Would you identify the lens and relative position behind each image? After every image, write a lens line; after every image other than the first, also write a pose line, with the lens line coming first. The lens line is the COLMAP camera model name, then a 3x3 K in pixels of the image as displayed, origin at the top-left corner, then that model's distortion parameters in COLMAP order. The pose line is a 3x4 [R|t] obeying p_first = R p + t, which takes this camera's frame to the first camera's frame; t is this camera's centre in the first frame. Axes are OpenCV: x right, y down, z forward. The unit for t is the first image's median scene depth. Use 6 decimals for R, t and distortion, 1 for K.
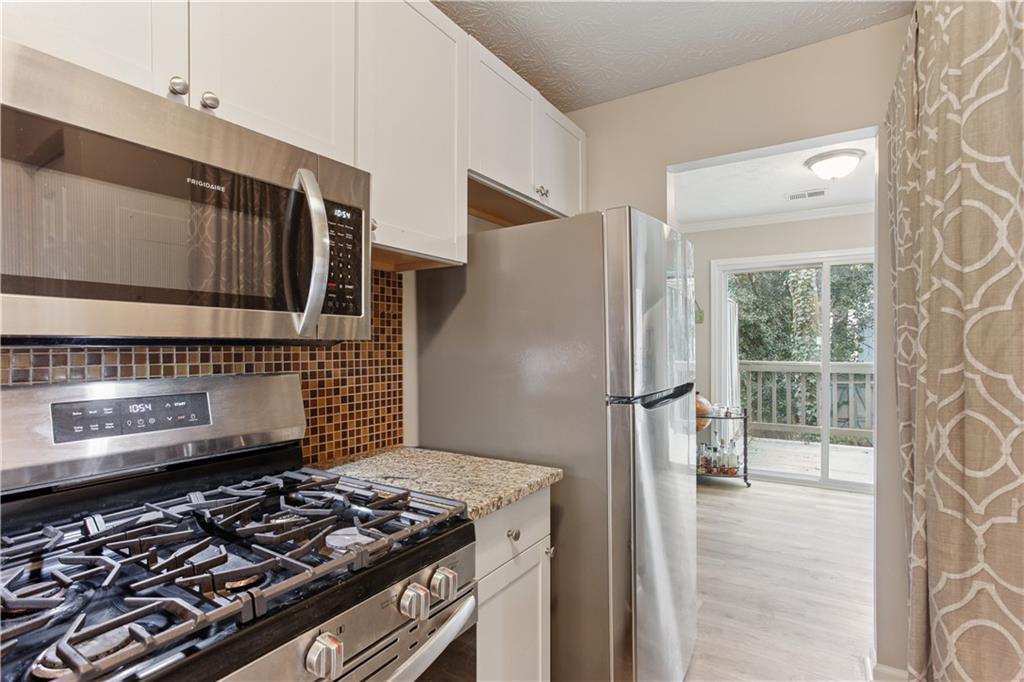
lens RADIAL K [[505.7, 0, 509.5], [0, 505.7, 343.5], [0, 0, 1]] dist [-0.027798, 0.008847]
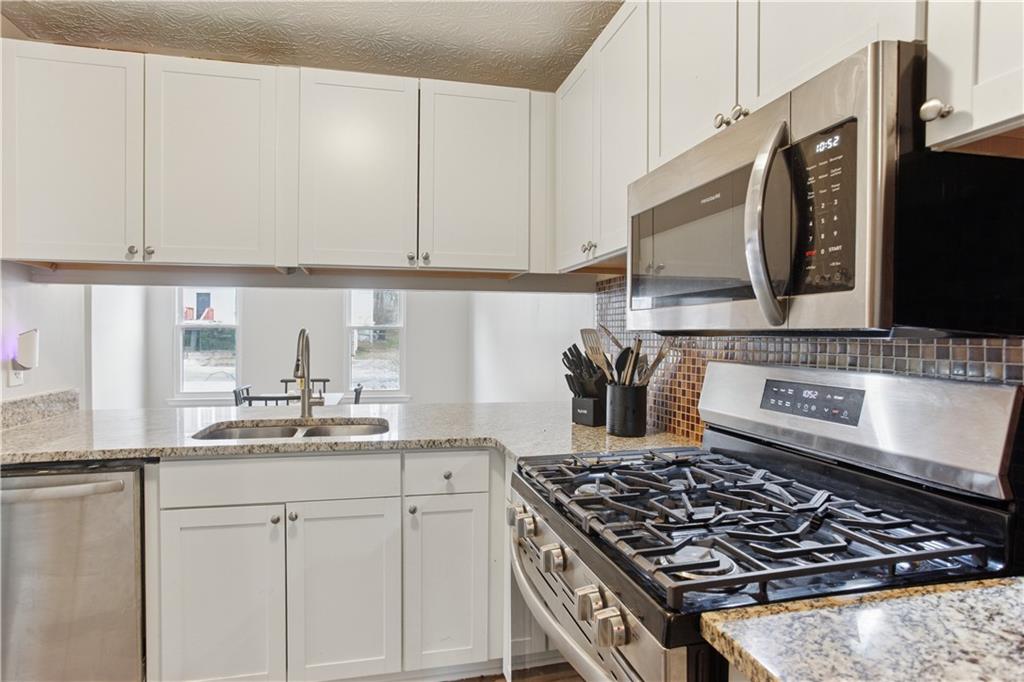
lens RADIAL K [[505.7, 0, 509.7], [0, 505.7, 341.8], [0, 0, 1]] dist [-0.027798, 0.008847]
pose [[-0.661037, 0.009912, -0.750288, 0.470559], [0.004751, 0.999948, 0.009024, 0.002083], [0.750338, 0.002401, -0.661050, 1.142698]]
